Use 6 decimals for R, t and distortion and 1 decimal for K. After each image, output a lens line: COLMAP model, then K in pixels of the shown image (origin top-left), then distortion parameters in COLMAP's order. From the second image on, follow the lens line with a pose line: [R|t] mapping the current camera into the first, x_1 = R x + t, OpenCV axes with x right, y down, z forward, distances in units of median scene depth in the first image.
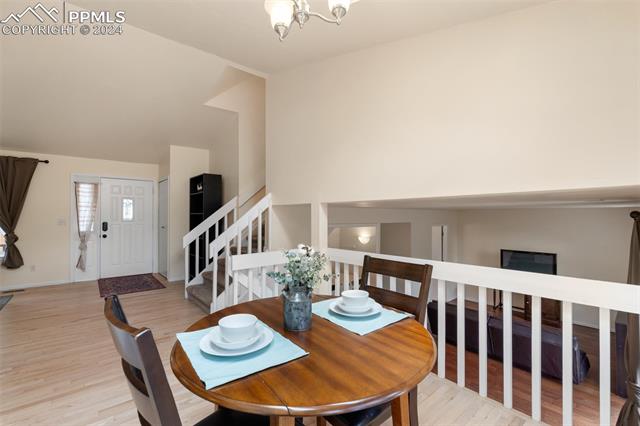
lens RADIAL K [[283.6, 0, 318.2], [0, 283.6, 213.0], [0, 0, 1]] dist [-0.003608, -0.001014]
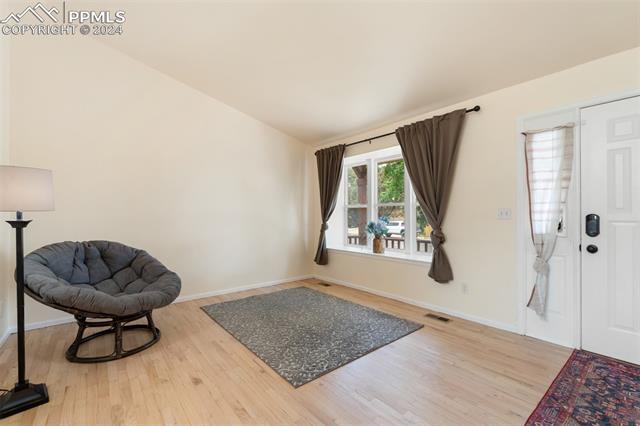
lens RADIAL K [[283.6, 0, 316.5], [0, 283.6, 213.4], [0, 0, 1]] dist [-0.003608, -0.001014]
pose [[-0.040687, -0.003792, -0.999165, -0.343604], [0.013559, 0.999899, -0.004347, 0.027975], [0.999080, -0.013725, -0.040632, 0.640920]]
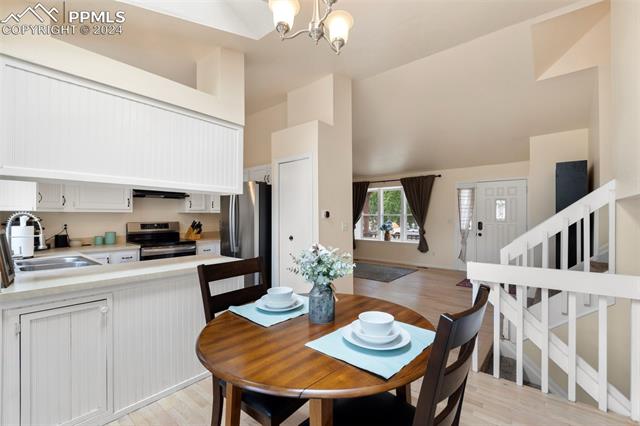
lens RADIAL K [[283.6, 0, 324.4], [0, 283.6, 214.5], [0, 0, 1]] dist [-0.003608, -0.001014]
pose [[0.181205, -0.004872, -0.983433, 0.240475], [0.007299, 0.999967, -0.003609, 0.002325], [0.983418, -0.006524, 0.181234, 0.200738]]
